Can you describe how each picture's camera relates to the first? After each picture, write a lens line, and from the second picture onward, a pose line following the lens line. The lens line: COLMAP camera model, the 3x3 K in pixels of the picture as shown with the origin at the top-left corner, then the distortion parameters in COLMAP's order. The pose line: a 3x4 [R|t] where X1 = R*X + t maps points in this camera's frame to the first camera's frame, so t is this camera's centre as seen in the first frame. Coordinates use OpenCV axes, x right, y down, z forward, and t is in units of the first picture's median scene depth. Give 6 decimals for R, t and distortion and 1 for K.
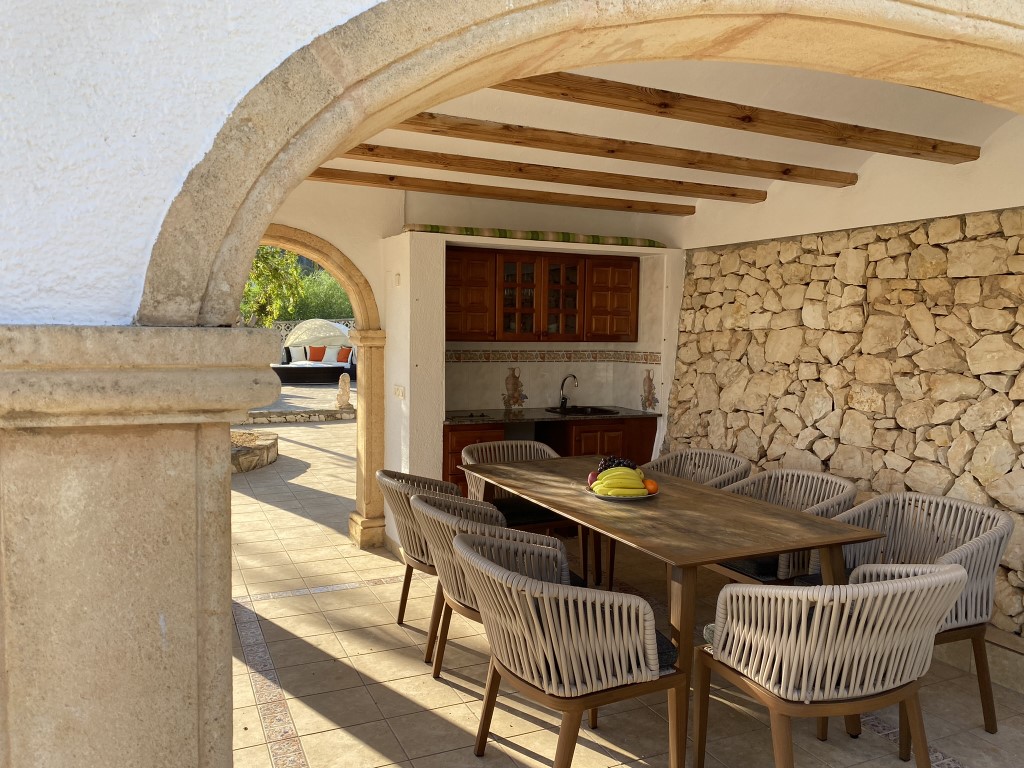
lens RADIAL K [[787.7, 0, 534.7], [0, 787.7, 379.4], [0, 0, 1]] dist [0.027167, -0.001989]
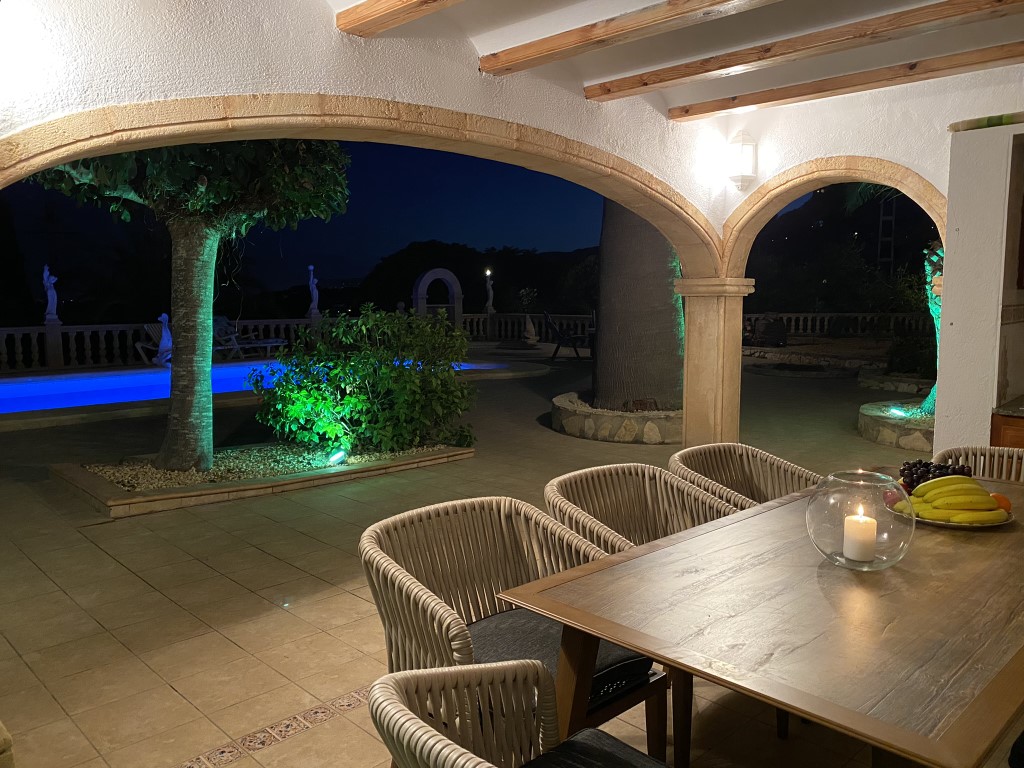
lens RADIAL K [[794.0, 0, 512.0], [0, 794.0, 384.0], [0, 0, 1]] dist [0.007911, 0.001757]
pose [[0.324836, 0.090322, -0.941447, 0.399602], [-0.046481, 0.995751, 0.079494, -0.001818], [0.944627, 0.017937, 0.327655, 0.390005]]
